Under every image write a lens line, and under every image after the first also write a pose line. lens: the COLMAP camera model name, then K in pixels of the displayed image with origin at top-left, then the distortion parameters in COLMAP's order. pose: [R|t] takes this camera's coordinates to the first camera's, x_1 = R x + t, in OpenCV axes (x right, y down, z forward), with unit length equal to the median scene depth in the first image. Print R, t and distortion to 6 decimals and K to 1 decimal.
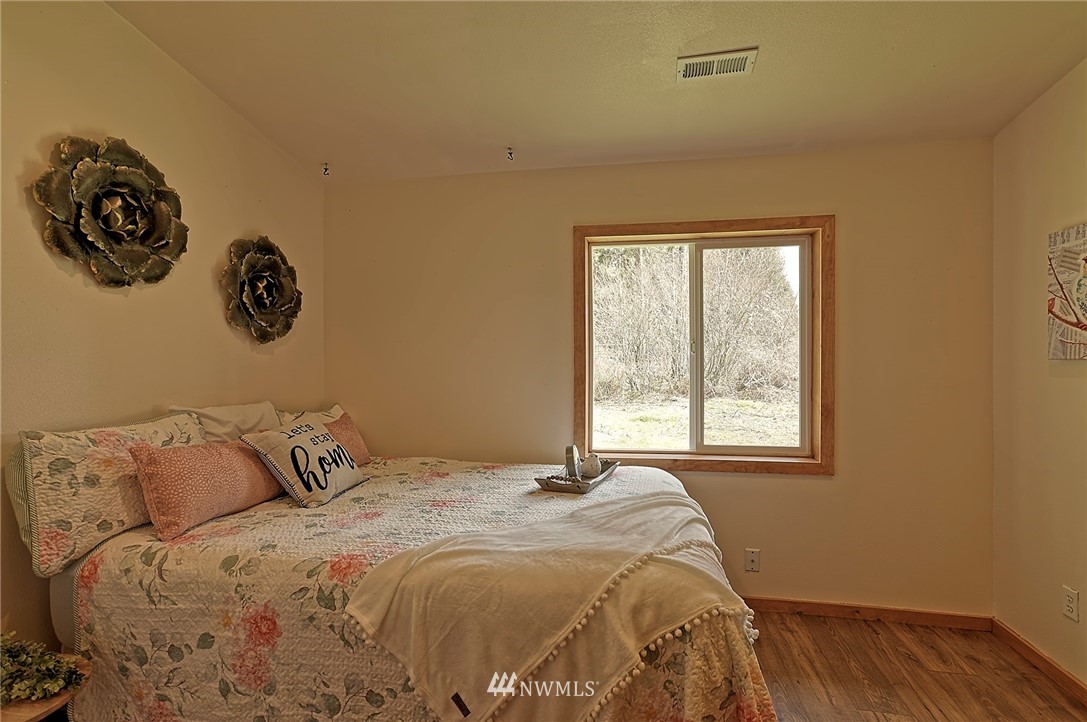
lens RADIAL K [[530.2, 0, 542.7], [0, 530.2, 360.2], [0, 0, 1]] dist [-0.022042, 0.015482]
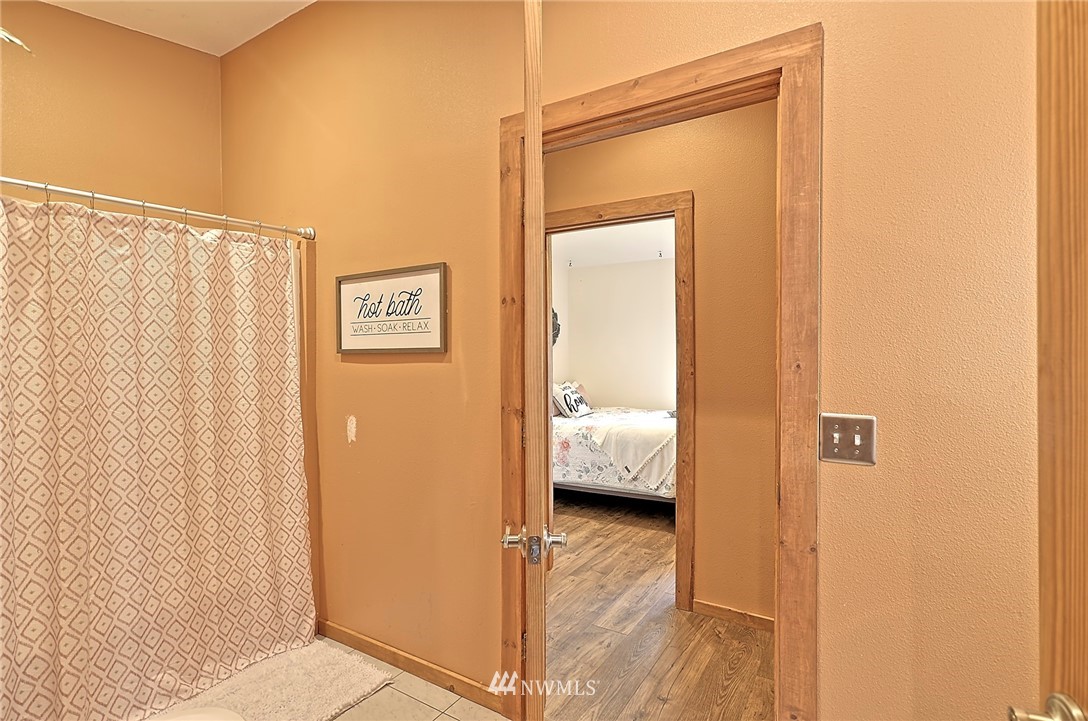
lens RADIAL K [[530.7, 0, 544.7], [0, 530.7, 360.7], [0, 0, 1]] dist [-0.022042, 0.015482]
pose [[0.931000, 0.003075, -0.365006, 0.394049], [-0.001194, 0.999985, 0.005379, -0.002603], [0.365017, -0.004572, 0.930990, -1.555879]]
